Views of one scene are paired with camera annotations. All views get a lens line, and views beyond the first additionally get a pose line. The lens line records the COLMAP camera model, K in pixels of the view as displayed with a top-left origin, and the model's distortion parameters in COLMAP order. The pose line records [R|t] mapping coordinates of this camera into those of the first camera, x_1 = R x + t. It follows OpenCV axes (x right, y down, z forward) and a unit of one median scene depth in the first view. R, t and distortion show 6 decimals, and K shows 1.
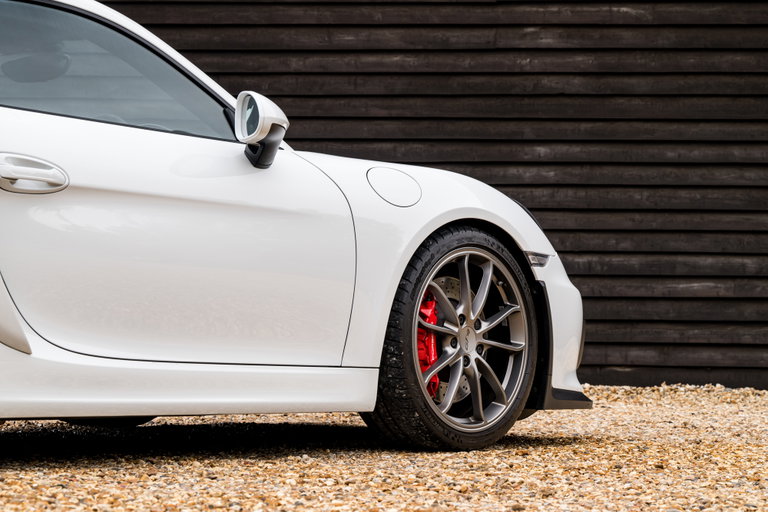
lens RADIAL K [[1954.4, 0, 384.0], [0, 1954.4, 256.0], [0, 0, 1]] dist [0.026655, -0.482719]
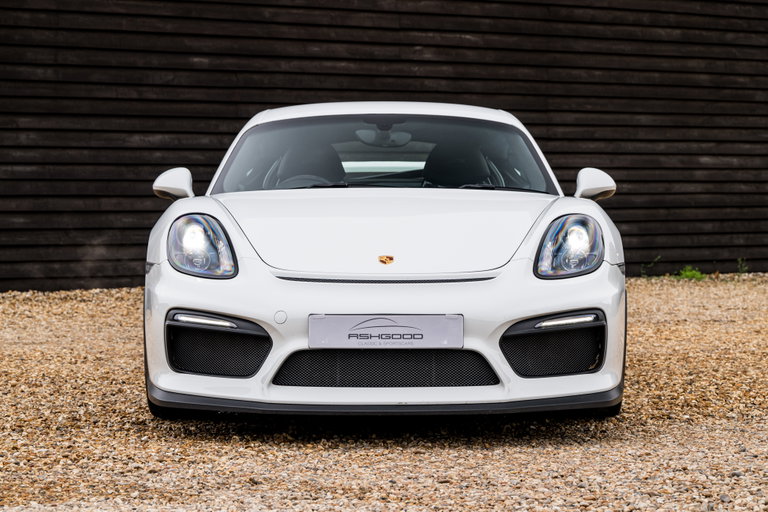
lens RADIAL K [[2080.9, 0, 384.0], [0, 2080.9, 256.0], [0, 0, 1]] dist [-0.041117, 0.071447]
pose [[0.779015, -0.035306, 0.626010, -0.963306], [-0.015063, 0.997071, 0.074978, -0.075670], [-0.626824, -0.067839, 0.776202, -0.245288]]
